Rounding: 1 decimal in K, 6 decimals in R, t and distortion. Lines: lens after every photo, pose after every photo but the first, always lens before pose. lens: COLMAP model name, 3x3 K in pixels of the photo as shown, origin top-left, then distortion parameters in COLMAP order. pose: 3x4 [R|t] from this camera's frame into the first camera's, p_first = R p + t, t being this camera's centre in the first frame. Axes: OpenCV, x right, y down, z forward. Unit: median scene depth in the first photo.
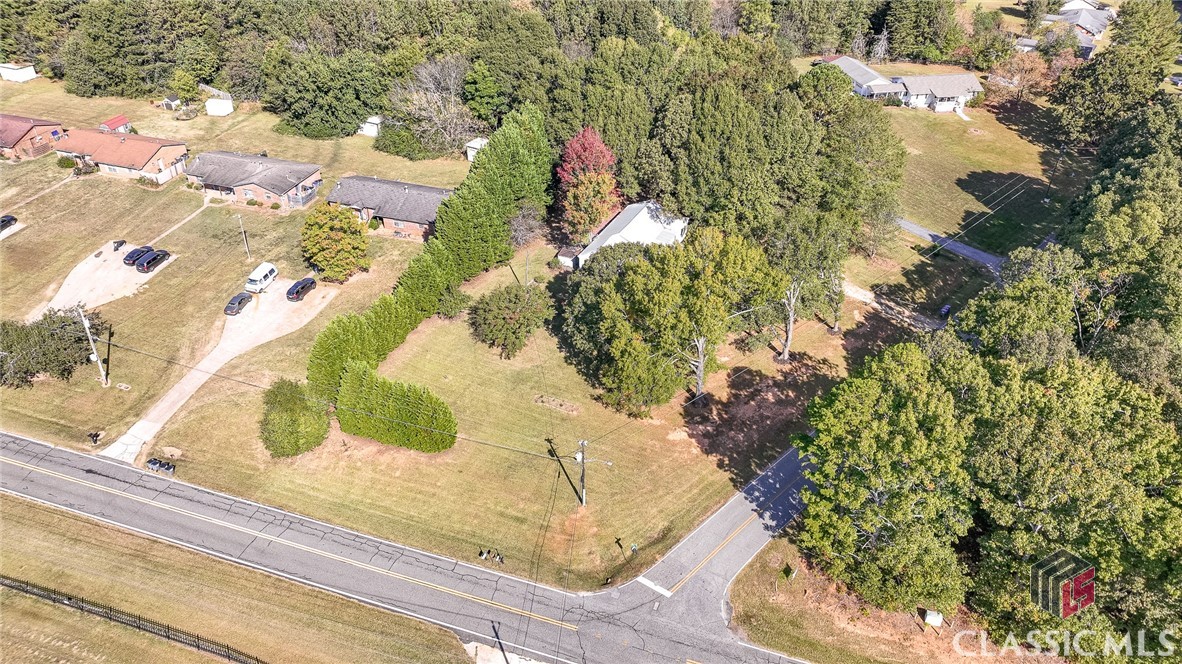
lens RADIAL K [[861.3, 0, 590.9], [0, 861.3, 332.1], [0, 0, 1]] dist [0.009868, 0.003677]
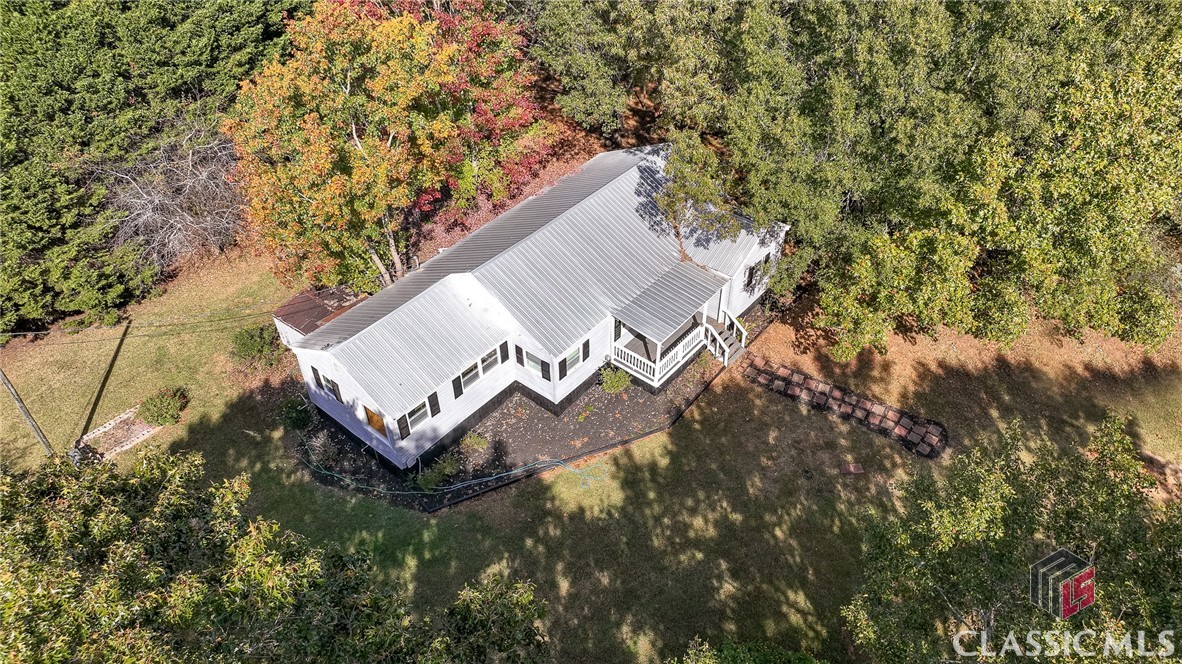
lens RADIAL K [[861.3, 0, 590.9], [0, 861.3, 330.8], [0, 0, 1]] dist [0.009868, 0.003677]
pose [[0.971995, 0.146204, -0.183982, 0.114850], [-0.126595, 0.985357, 0.114216, -0.130784], [0.197987, -0.087727, 0.976271, 0.763074]]
